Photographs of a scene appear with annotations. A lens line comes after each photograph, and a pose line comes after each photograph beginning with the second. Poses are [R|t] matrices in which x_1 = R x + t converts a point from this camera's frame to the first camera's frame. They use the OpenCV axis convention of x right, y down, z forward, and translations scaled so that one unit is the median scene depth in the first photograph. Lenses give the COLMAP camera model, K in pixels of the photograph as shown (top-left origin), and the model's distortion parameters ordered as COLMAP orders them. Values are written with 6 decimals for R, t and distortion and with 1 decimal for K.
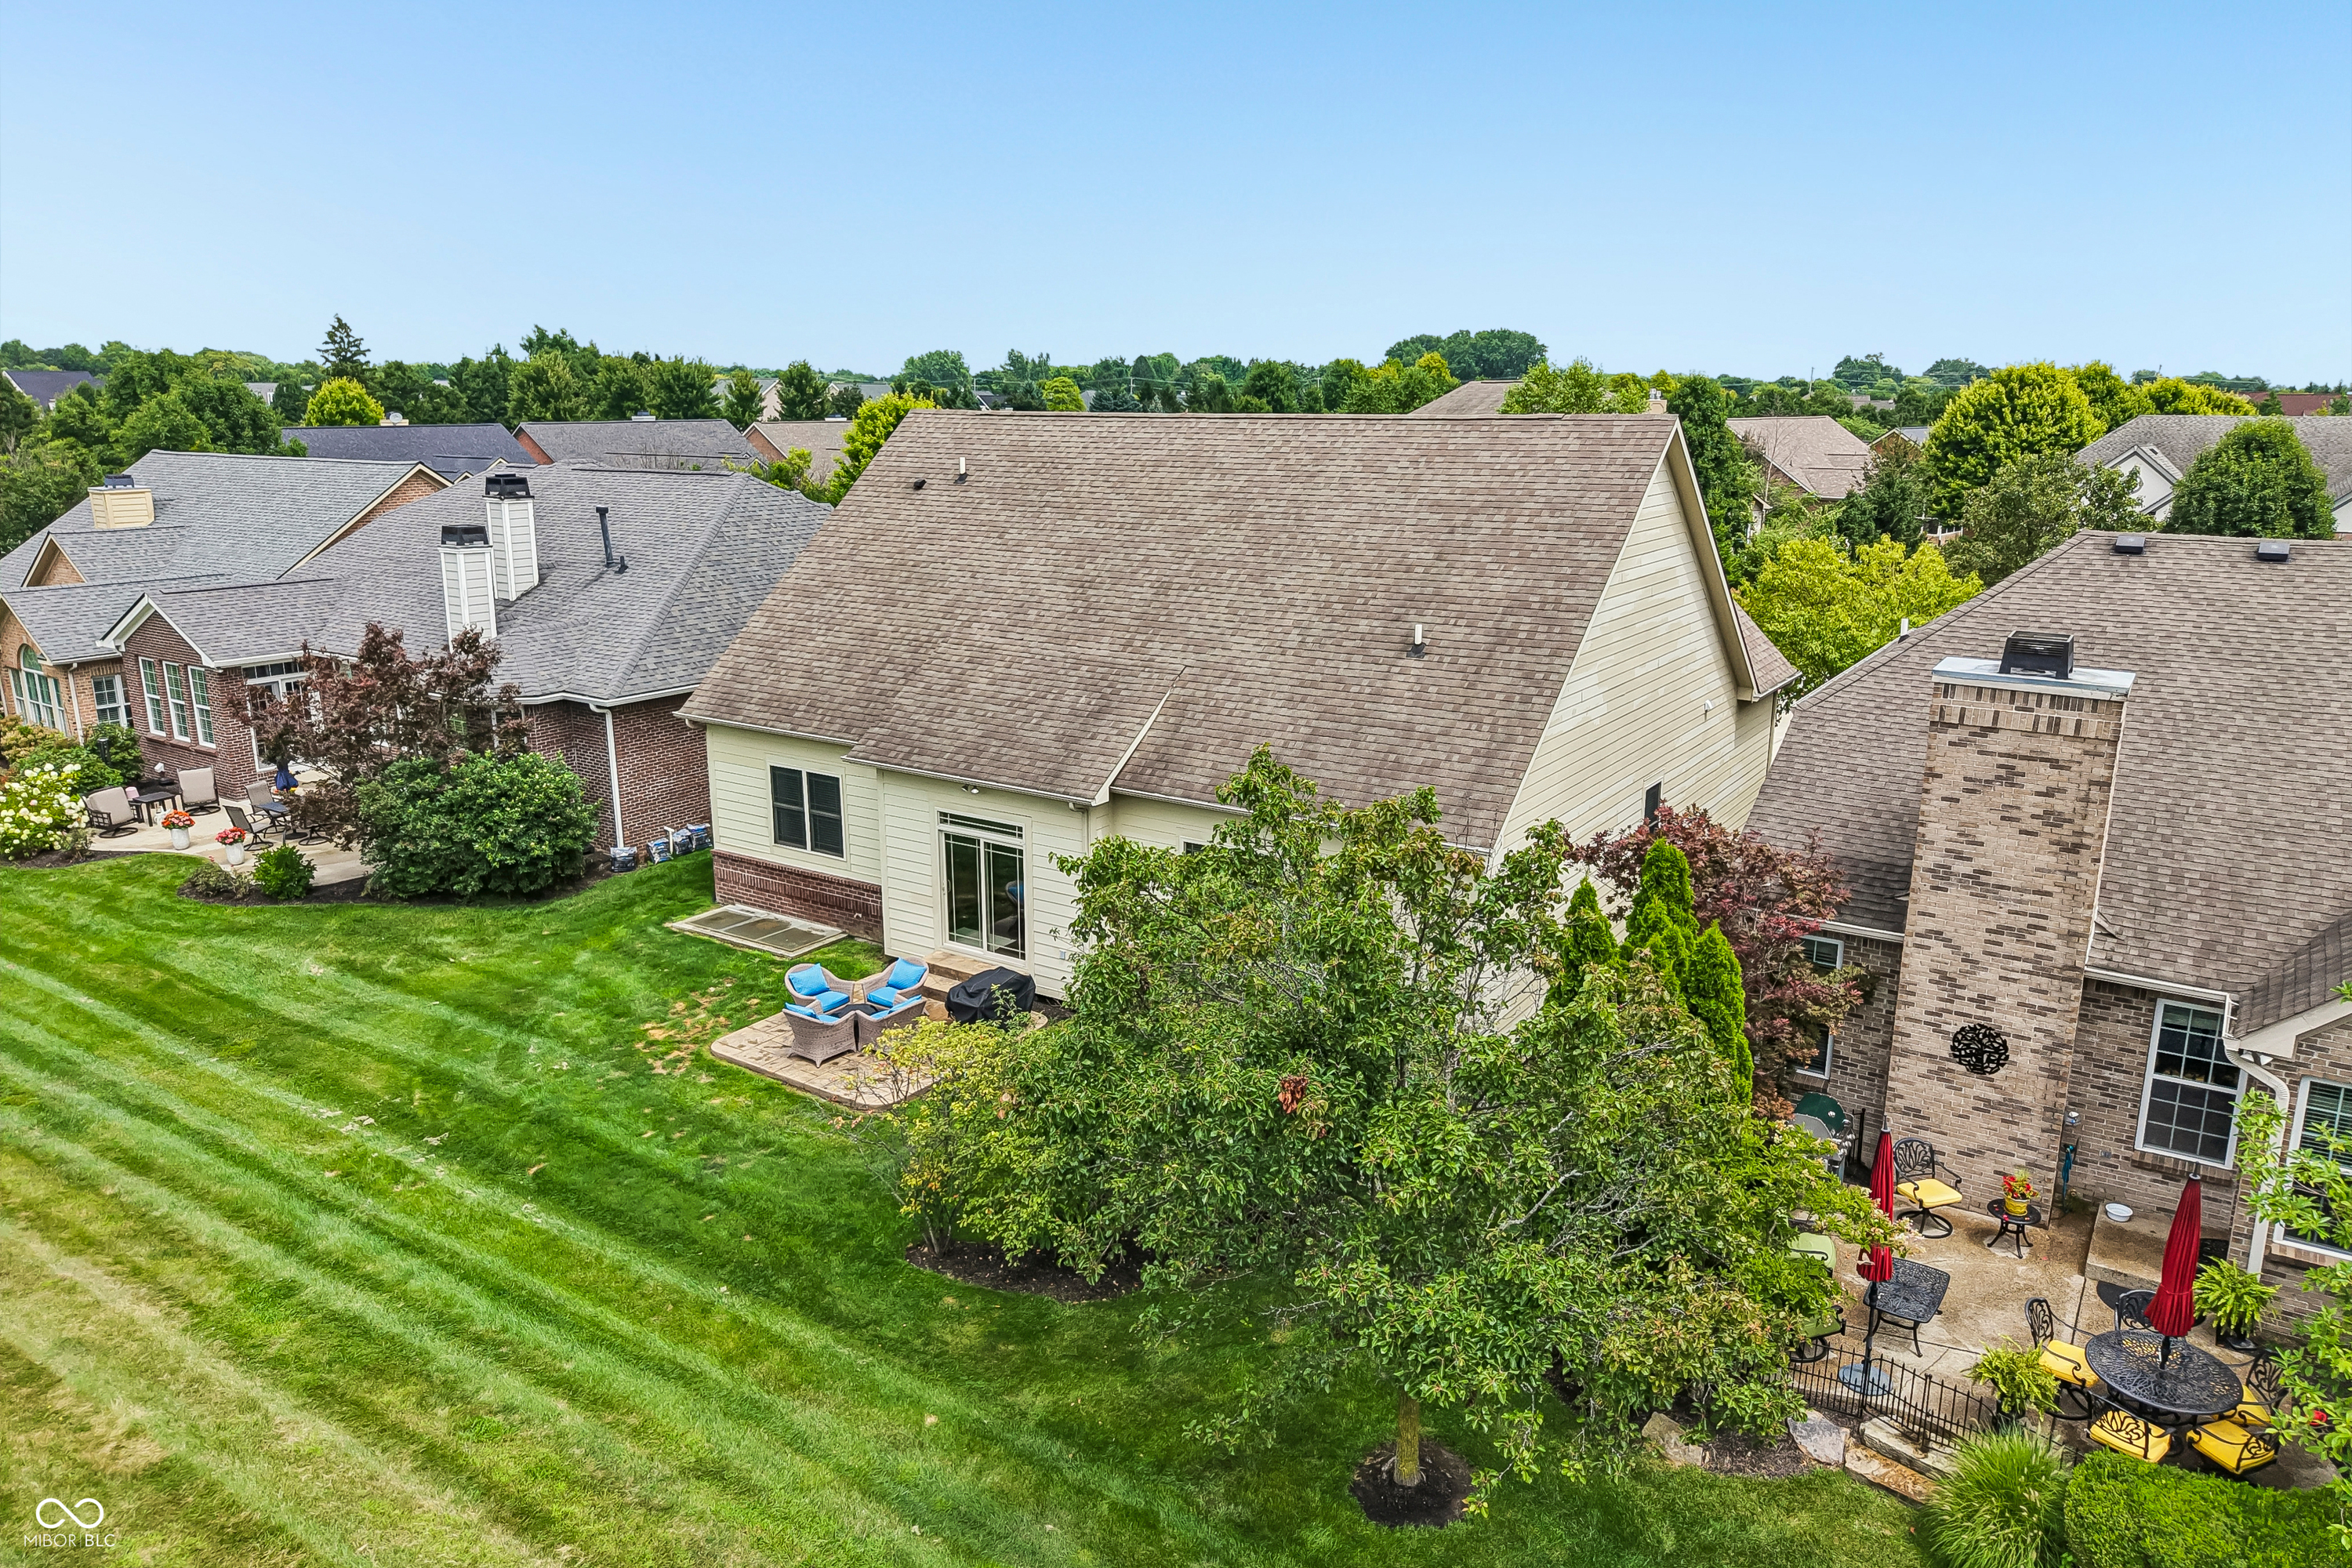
lens RADIAL K [[1584.2, 0, 1173.2], [0, 1584.2, 773.0], [0, 0, 1]] dist [0.015233, -0.009433]
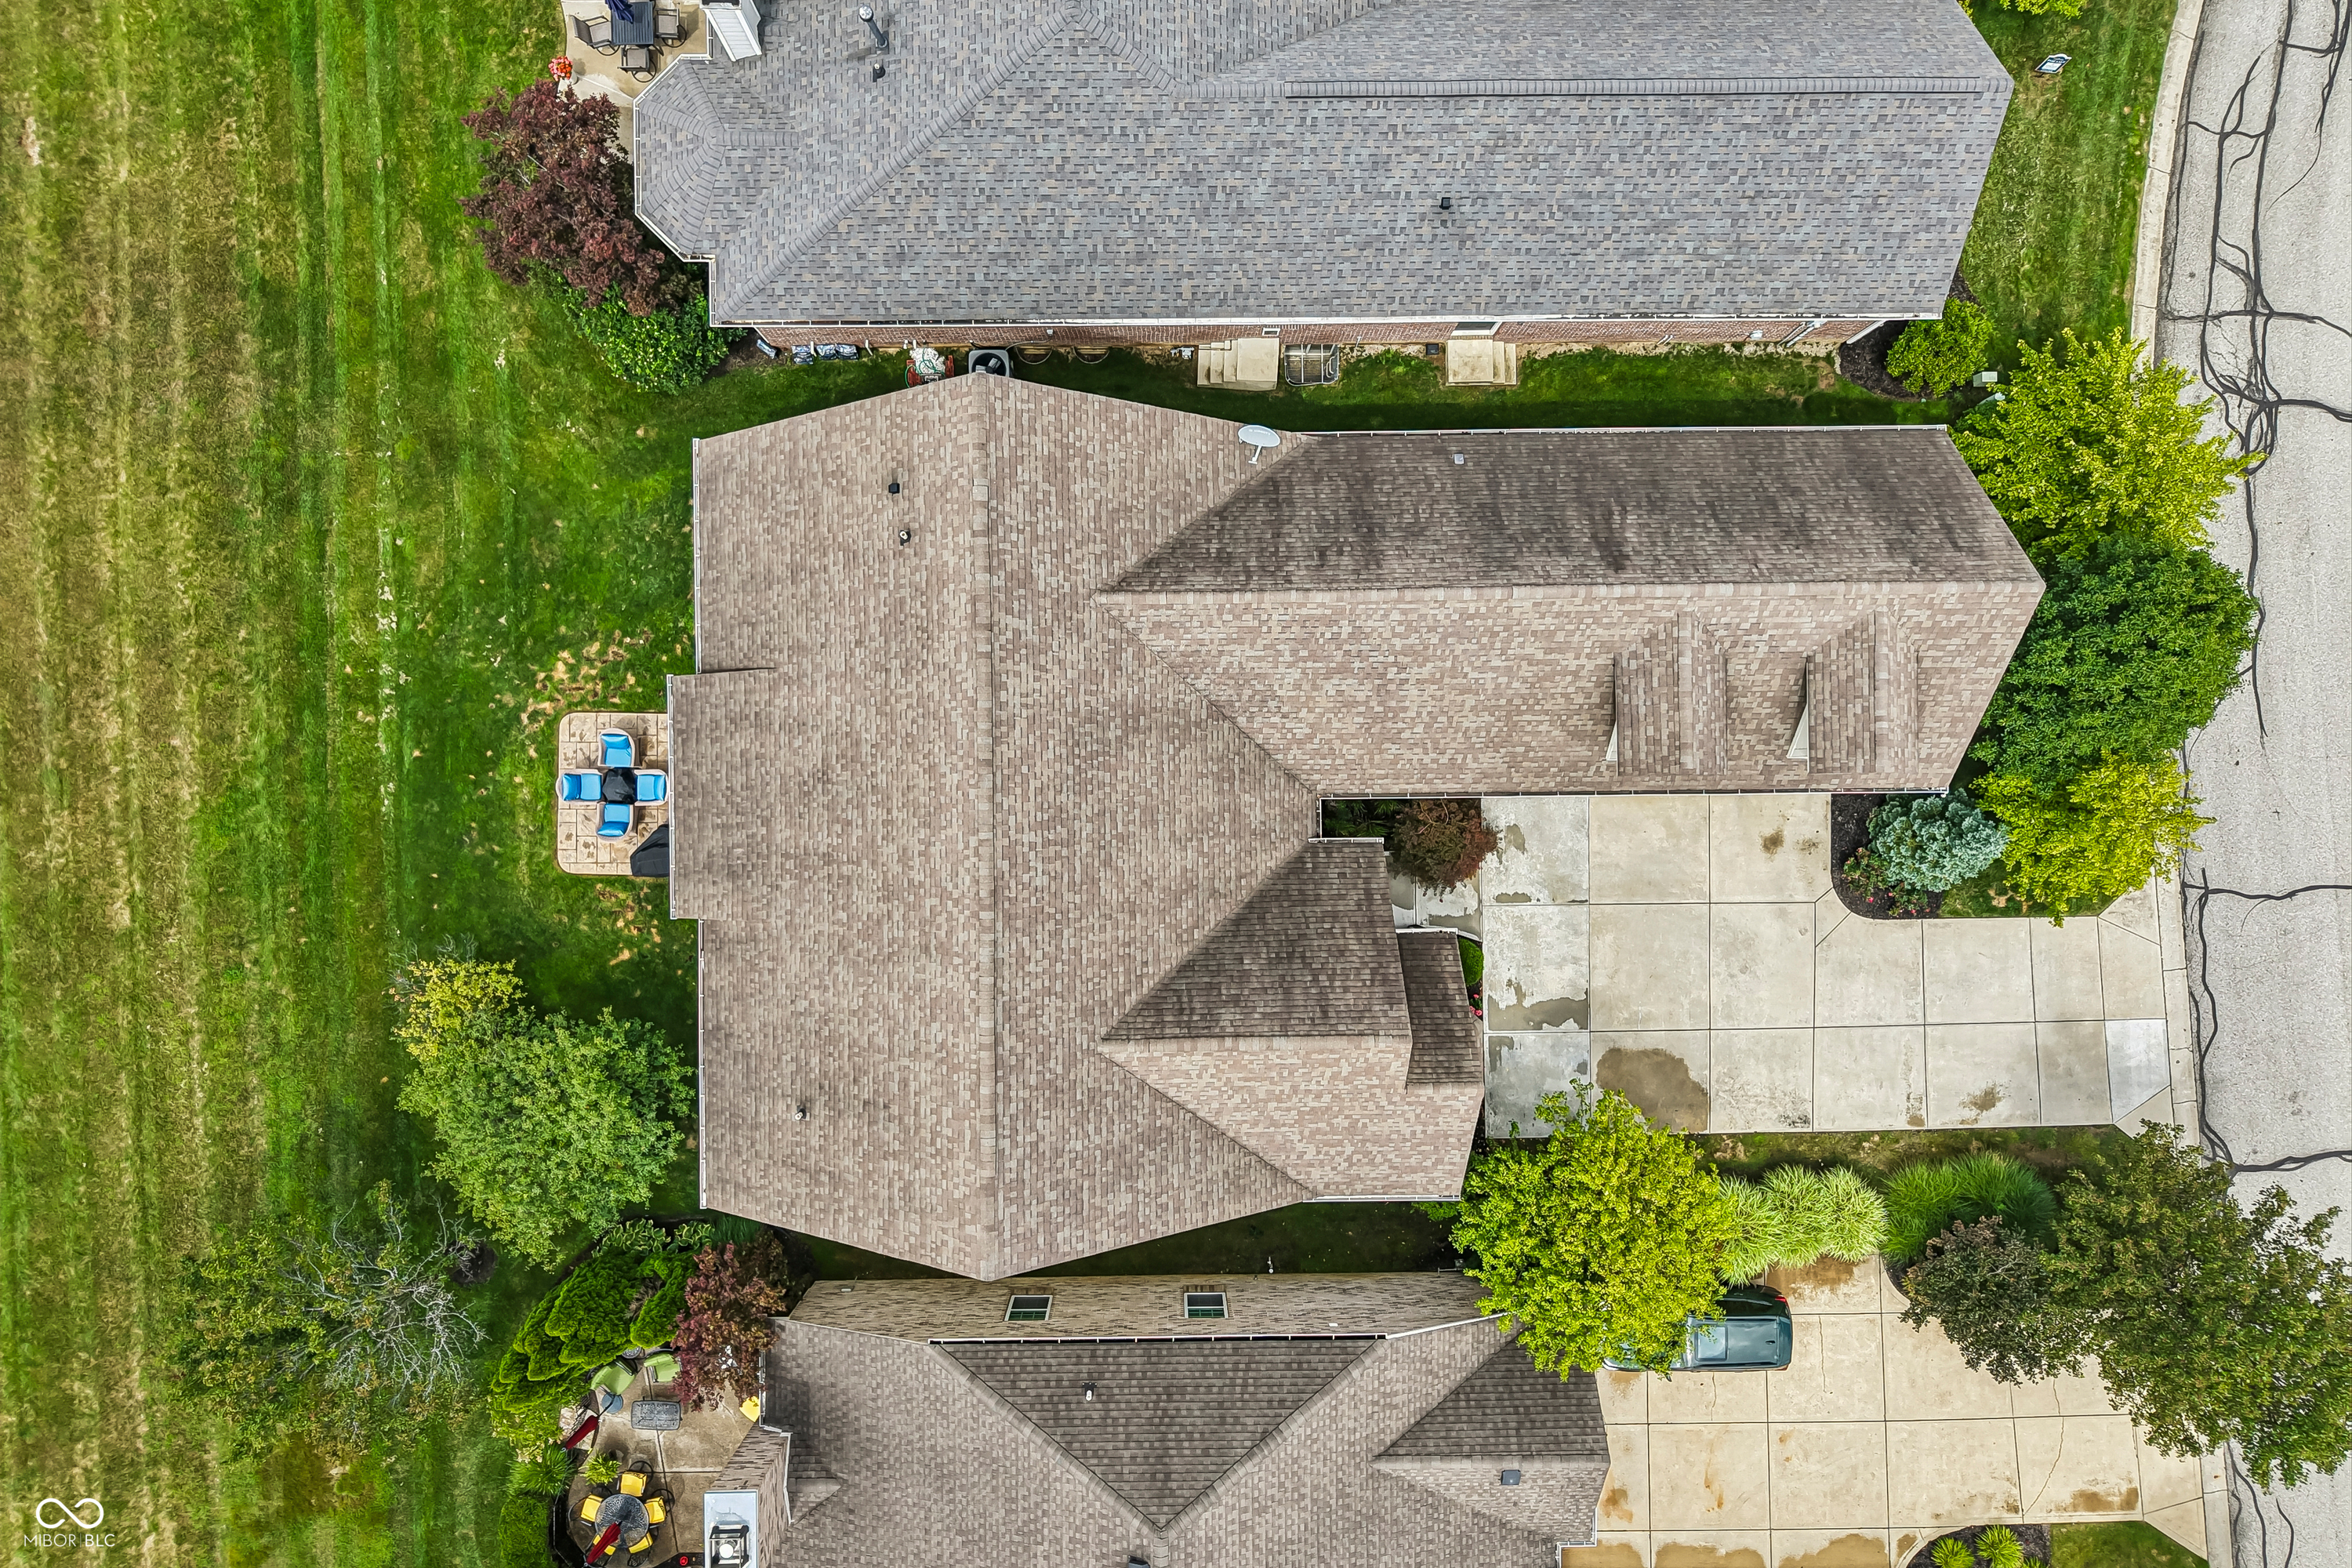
lens RADIAL K [[1584.2, 0, 1174.1], [0, 1584.2, 772.3], [0, 0, 1]] dist [0.015233, -0.009433]
pose [[0.571887, 0.820327, -0.002867, 0.093758], [-0.202015, 0.144220, 0.968706, -1.341603], [0.795069, -0.553411, 0.248195, 0.973539]]
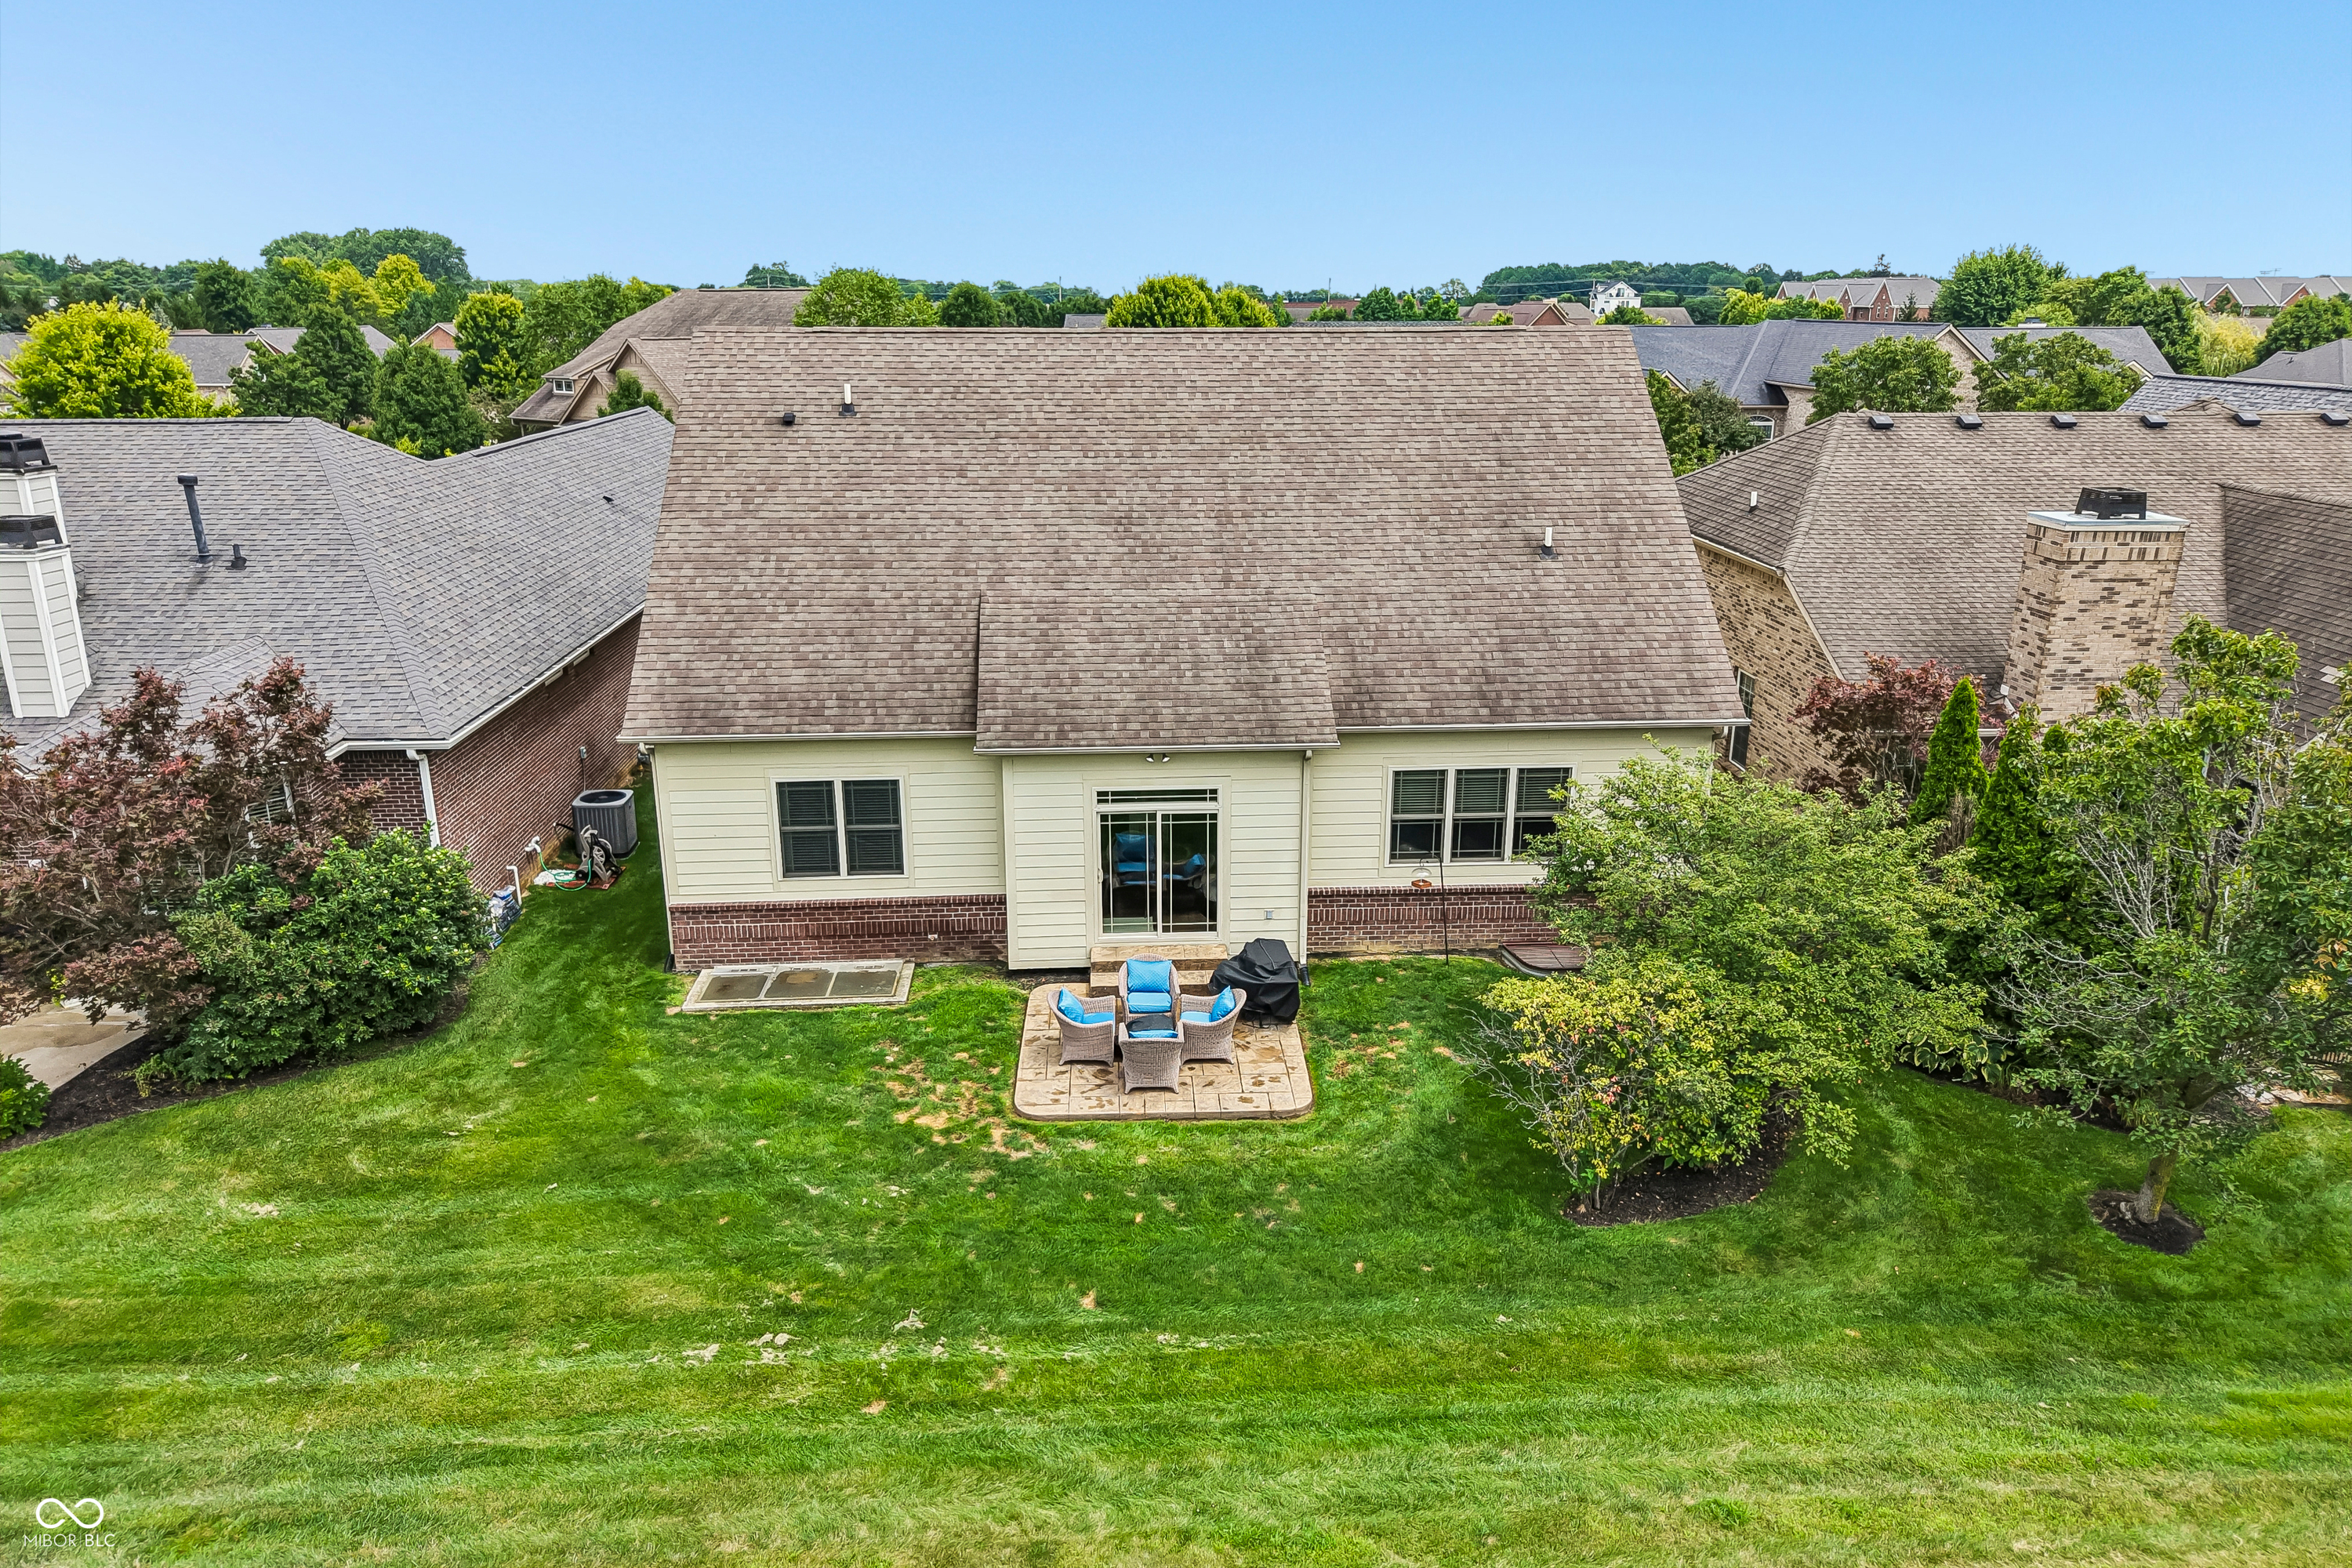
lens RADIAL K [[1584.2, 0, 1176.4], [0, 1584.2, 783.4], [0, 0, 1]] dist [0.015233, -0.009433]
pose [[0.791227, -0.178961, 0.584751, -0.624375], [0.143415, 0.983856, 0.107051, -0.067628], [-0.594468, -0.000839, 0.804119, 0.264488]]
